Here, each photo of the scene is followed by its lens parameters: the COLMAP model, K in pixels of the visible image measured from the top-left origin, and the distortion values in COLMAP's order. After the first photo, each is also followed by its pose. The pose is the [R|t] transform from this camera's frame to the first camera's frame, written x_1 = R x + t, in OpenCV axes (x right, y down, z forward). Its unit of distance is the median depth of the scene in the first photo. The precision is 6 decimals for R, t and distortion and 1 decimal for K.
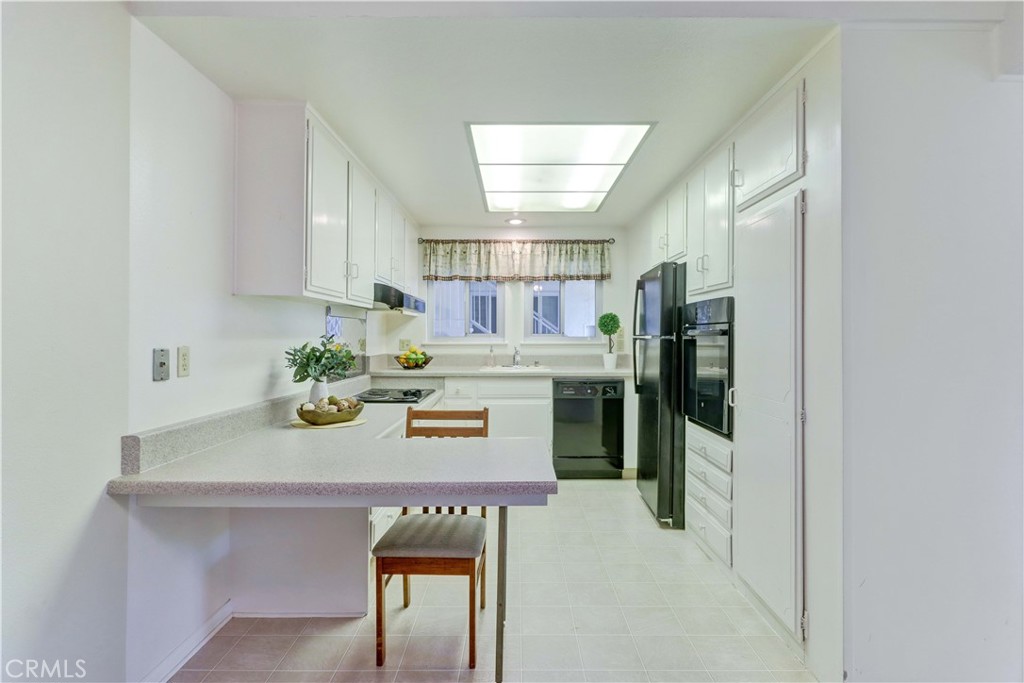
lens RADIAL K [[530.0, 0, 516.4], [0, 530.0, 328.9], [0, 0, 1]] dist [-0.002717, -0.000854]
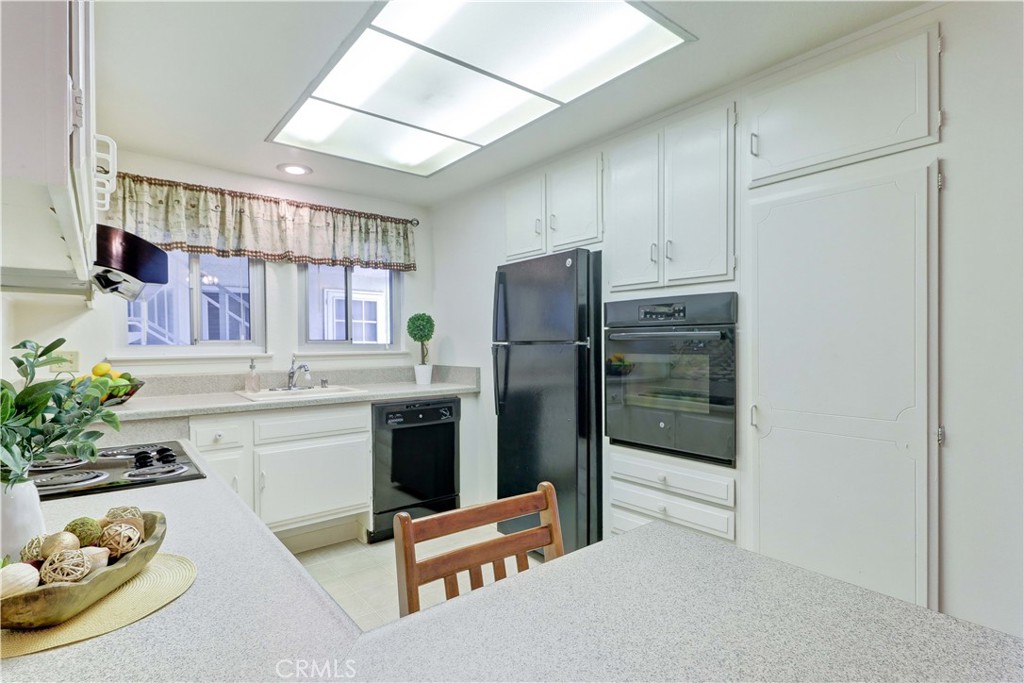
lens RADIAL K [[509.4, 0, 517.5], [0, 509.4, 353.4], [0, 0, 1]] dist [0.008620, -0.000865]
pose [[0.775604, -0.018261, 0.630956, -0.186448], [-0.001878, 0.999510, 0.031237, 0.005025], [-0.631217, -0.025413, 0.775190, 0.316625]]
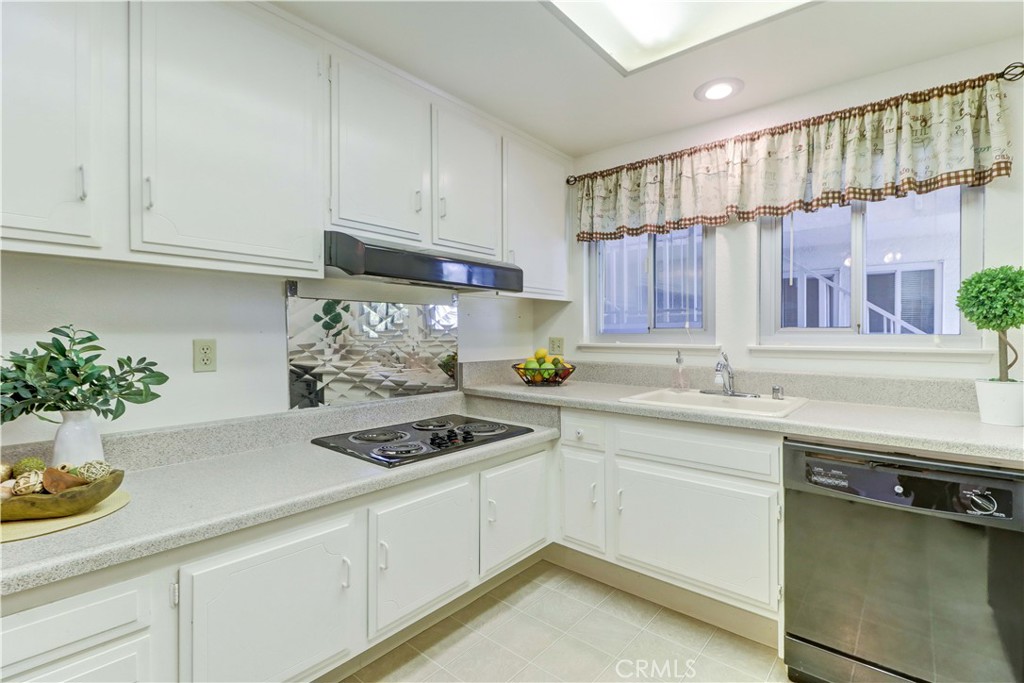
lens RADIAL K [[478.5, 0, 507.1], [0, 478.5, 335.3], [0, 0, 1]] dist [0.014273, -0.008986]
pose [[0.759879, 0.003432, -0.650055, 0.131325], [0.005913, 0.999908, 0.012191, 0.009491], [0.650038, -0.013107, 0.759789, 0.527952]]
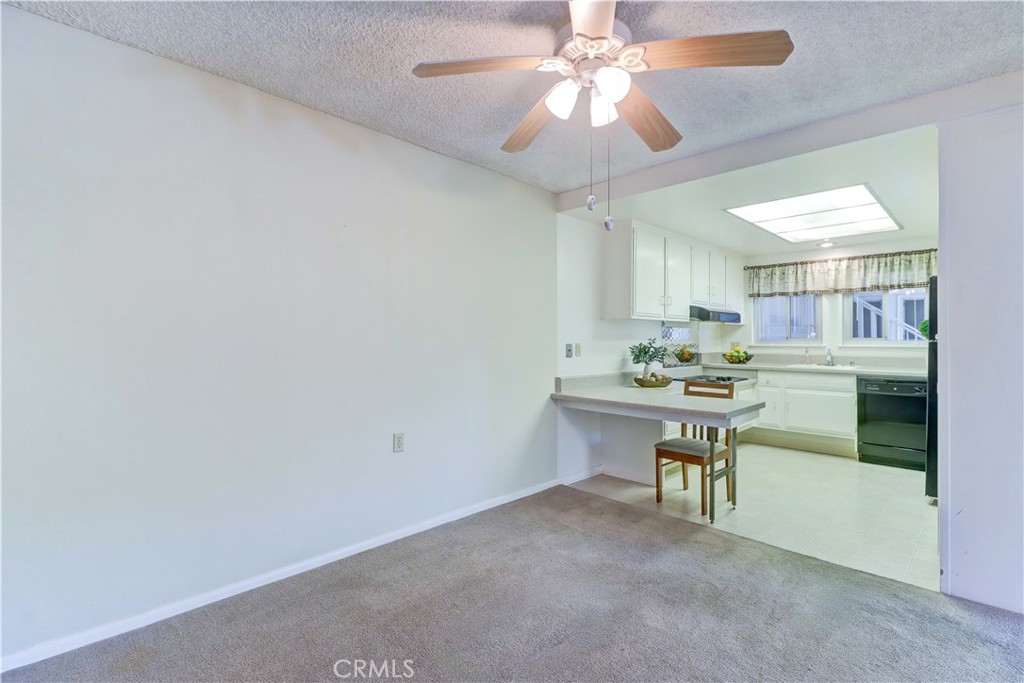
lens RADIAL K [[469.8, 0, 501.5], [0, 469.8, 336.2], [0, 0, 1]] dist [0.001596, -0.007964]
pose [[0.692803, -0.002788, -0.721122, 0.246777], [0.006300, 0.999978, 0.002186, -0.001406], [0.721100, -0.006057, 0.692805, -0.264146]]
